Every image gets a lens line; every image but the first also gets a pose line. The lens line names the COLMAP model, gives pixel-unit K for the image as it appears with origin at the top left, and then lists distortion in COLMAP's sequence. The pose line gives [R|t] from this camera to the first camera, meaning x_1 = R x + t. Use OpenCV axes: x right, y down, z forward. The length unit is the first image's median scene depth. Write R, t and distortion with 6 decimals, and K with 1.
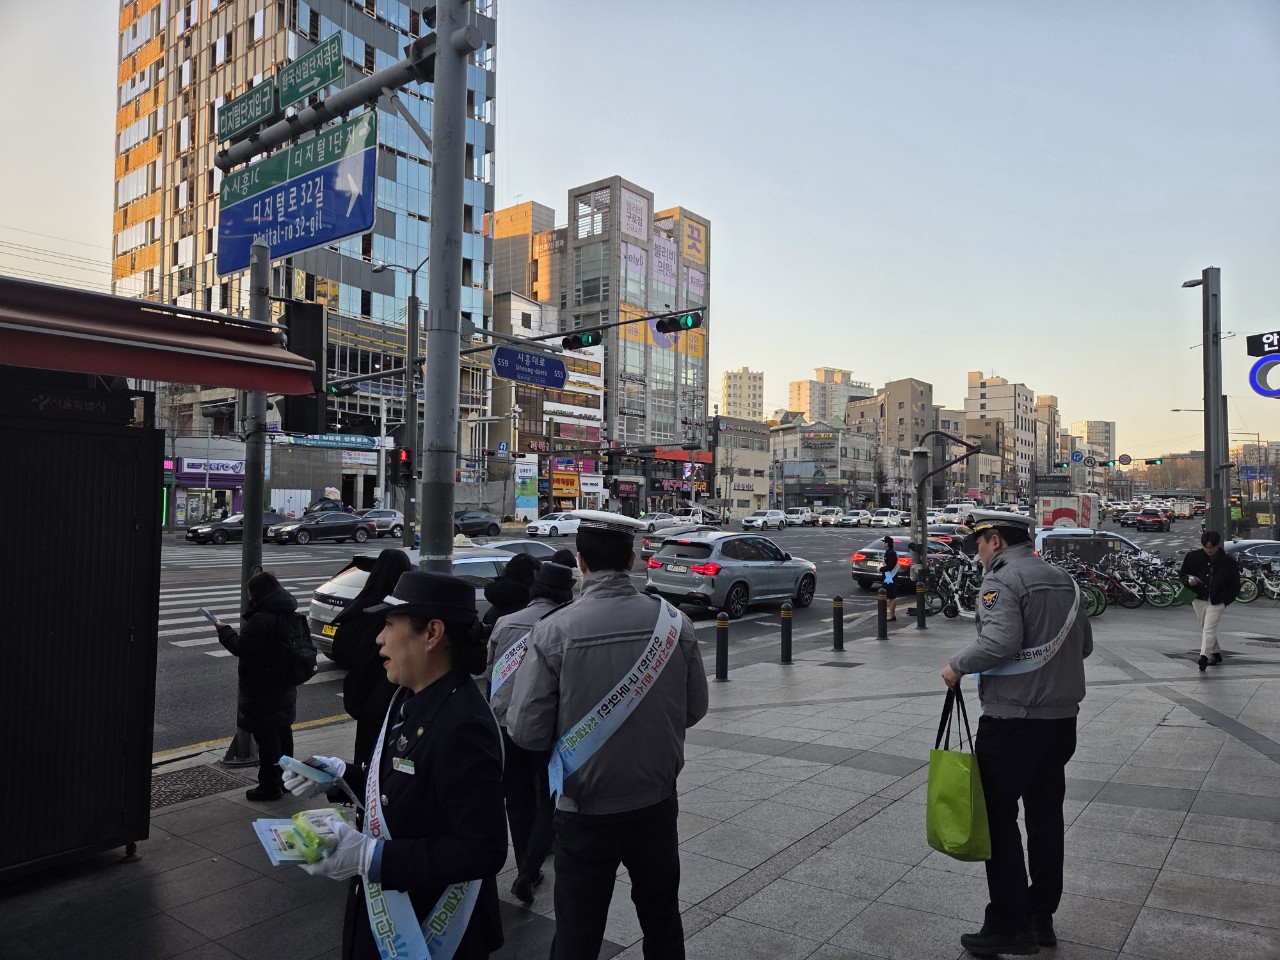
lens RADIAL K [[858.1, 0, 640.0], [0, 858.1, 480.0], [0, 0, 1]] dist [0.091826, -0.080983]
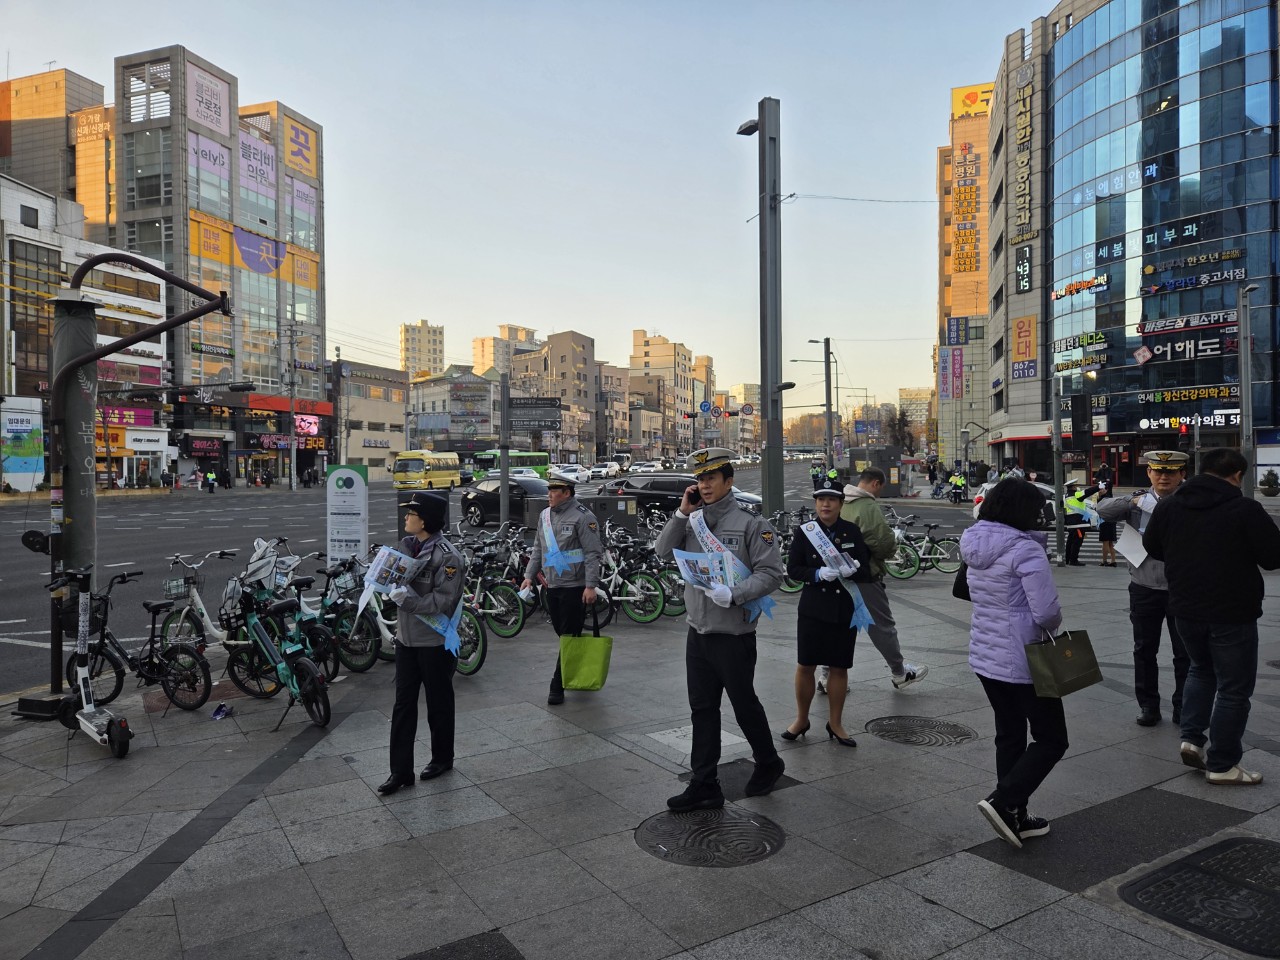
lens RADIAL K [[853.2, 0, 628.8], [0, 853.2, 467.2], [0, 0, 1]] dist [0.078352, -0.059820]
pose [[0.944966, -0.018923, 0.326620, 0.088657], [0.008679, 0.999424, 0.032795, 0.006605], [-0.327053, -0.028155, 0.944587, 0.107830]]
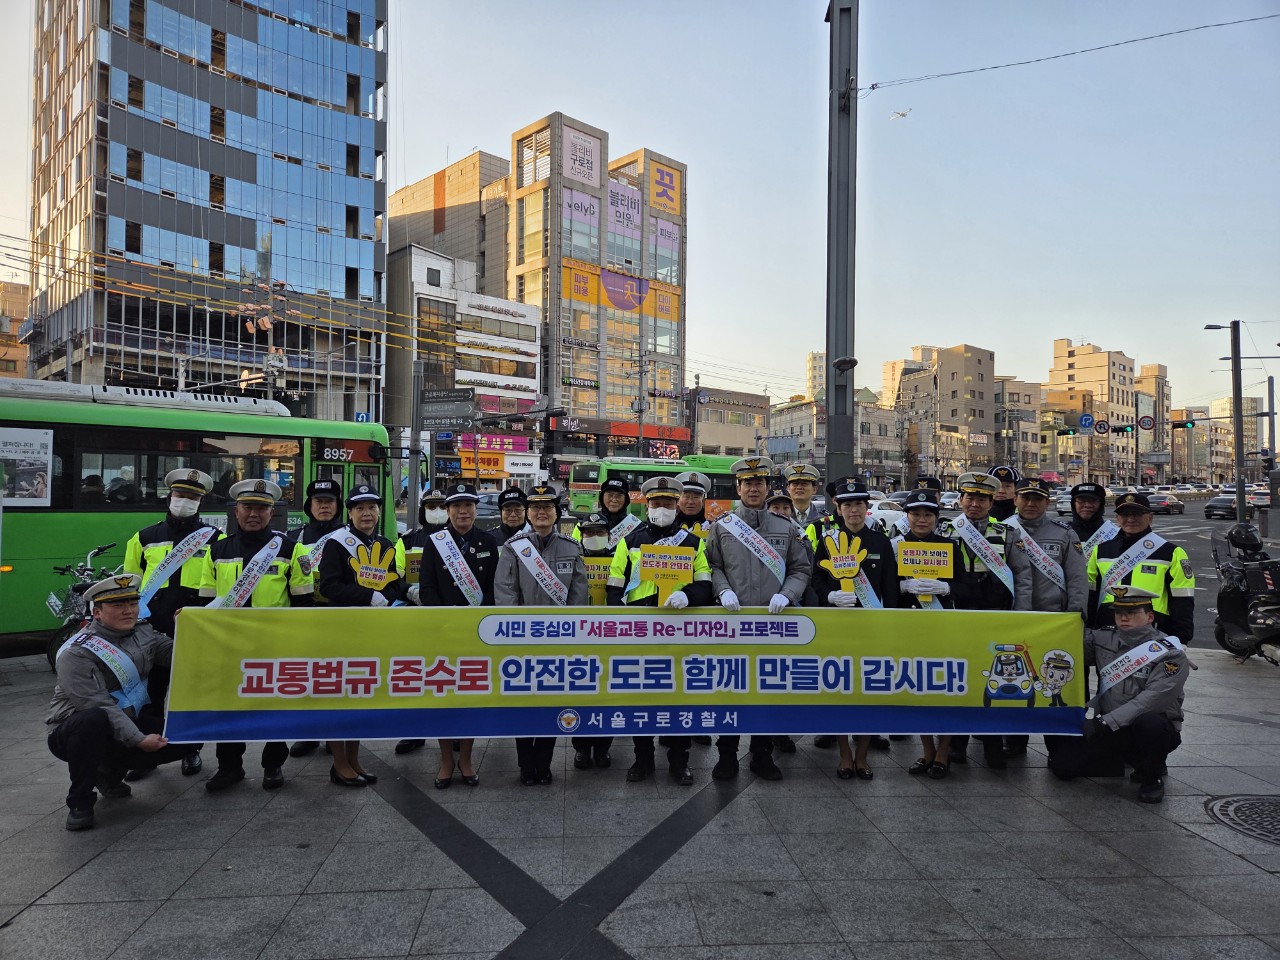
lens RADIAL K [[846.9, 0, 654.4], [0, 846.9, 481.2], [0, 0, 1]] dist [0.081425, -0.059493]
pose [[0.991341, -0.008142, -0.131060, 0.175016], [0.009806, 0.999879, 0.012059, 0.012013], [0.130946, -0.013240, 0.991301, 0.142363]]
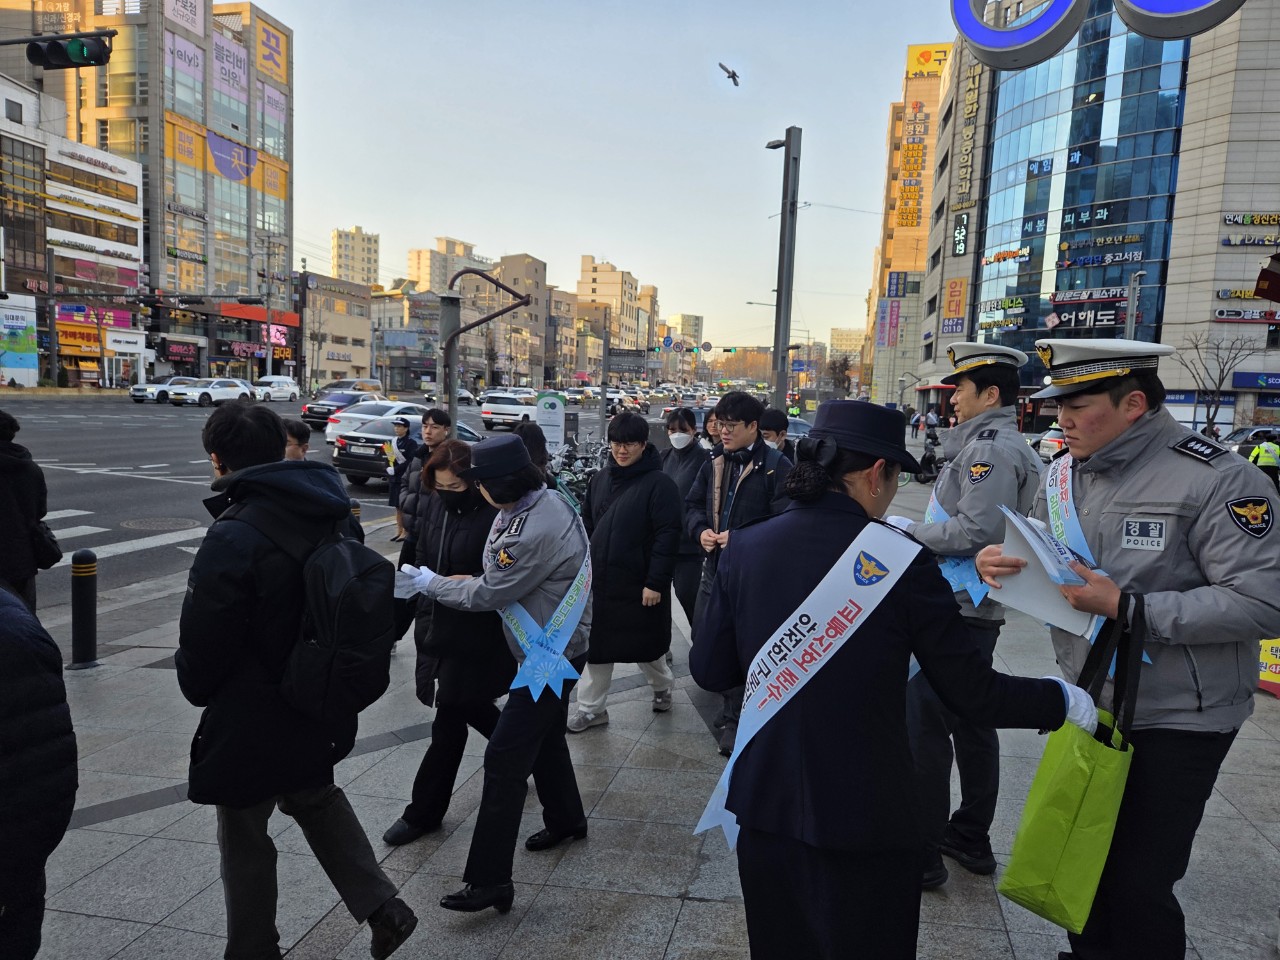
lens RADIAL K [[859.1, 0, 634.8], [0, 859.1, 471.8], [0, 0, 1]] dist [0.071741, -0.055255]
pose [[0.911640, -0.007579, 0.410921, 0.034724], [-0.046599, 0.991476, 0.121669, 0.003119], [-0.408340, -0.130067, 0.903516, 0.056938]]
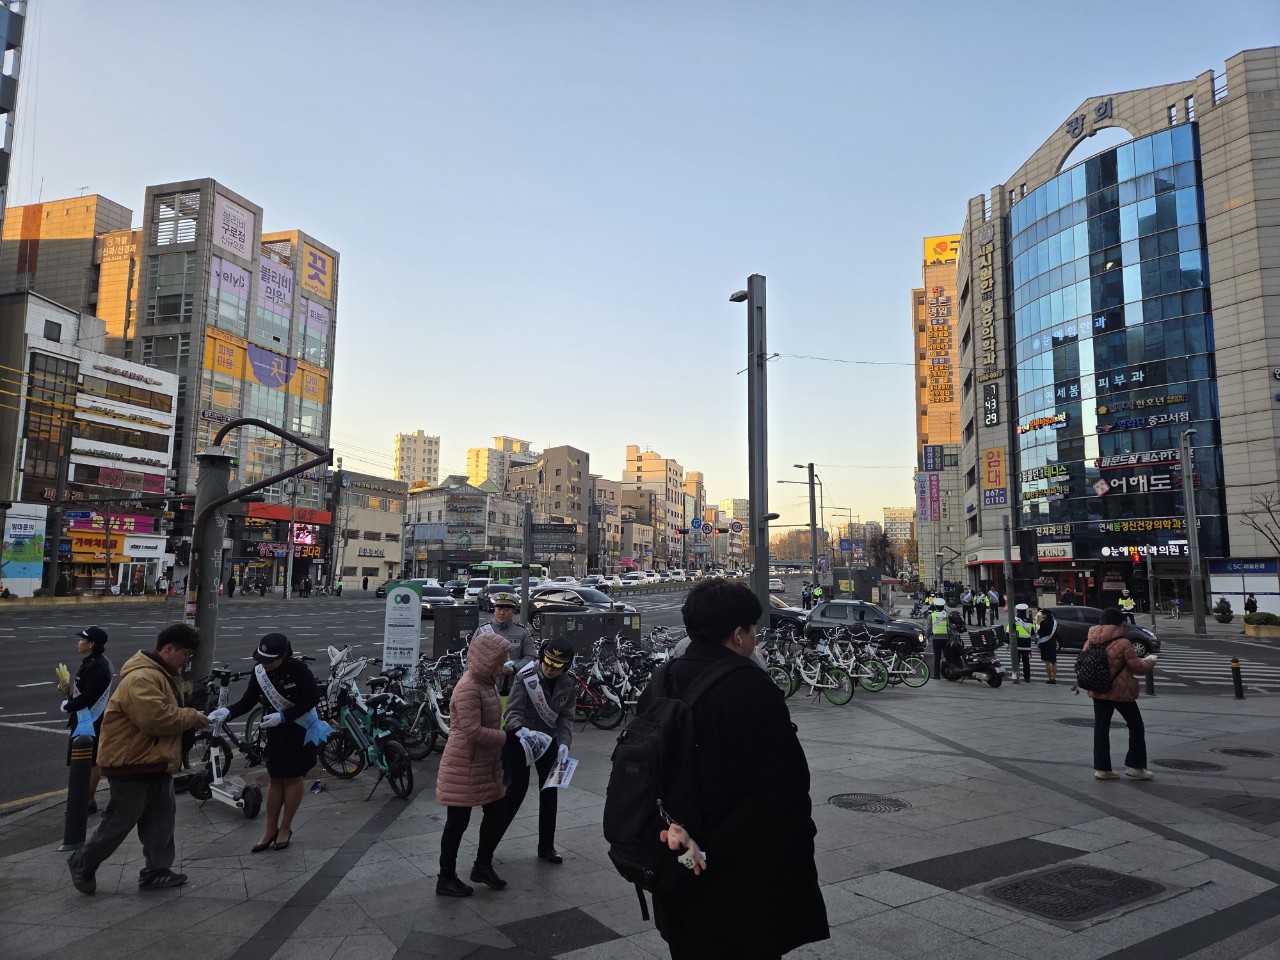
lens RADIAL K [[848.1, 0, 649.8], [0, 848.1, 473.7], [0, 0, 1]] dist [0.081661, -0.059880]
pose [[0.932256, 0.043264, 0.359204, 0.077944], [-0.011216, 0.995803, -0.090829, 0.004292], [-0.361626, 0.080647, 0.928829, 0.087519]]
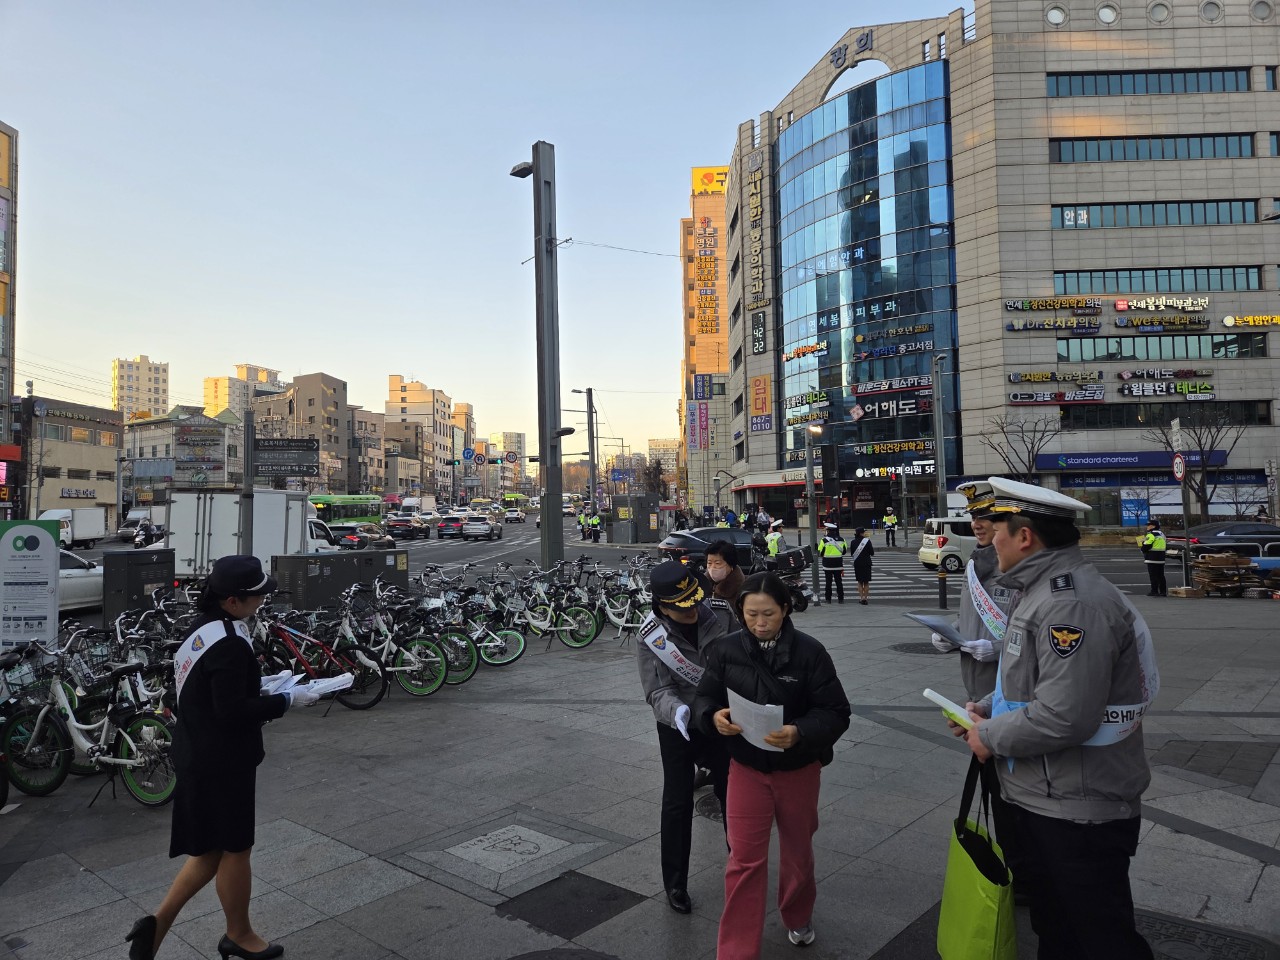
lens RADIAL K [[846.0, 0, 626.2], [0, 846.0, 468.2], [0, 0, 1]] dist [0.076739, -0.056923]
pose [[0.818738, 0.002053, 0.574164, 0.089602], [0.011108, 0.999750, -0.019415, 0.006755], [-0.574060, 0.022273, 0.818510, 0.118468]]
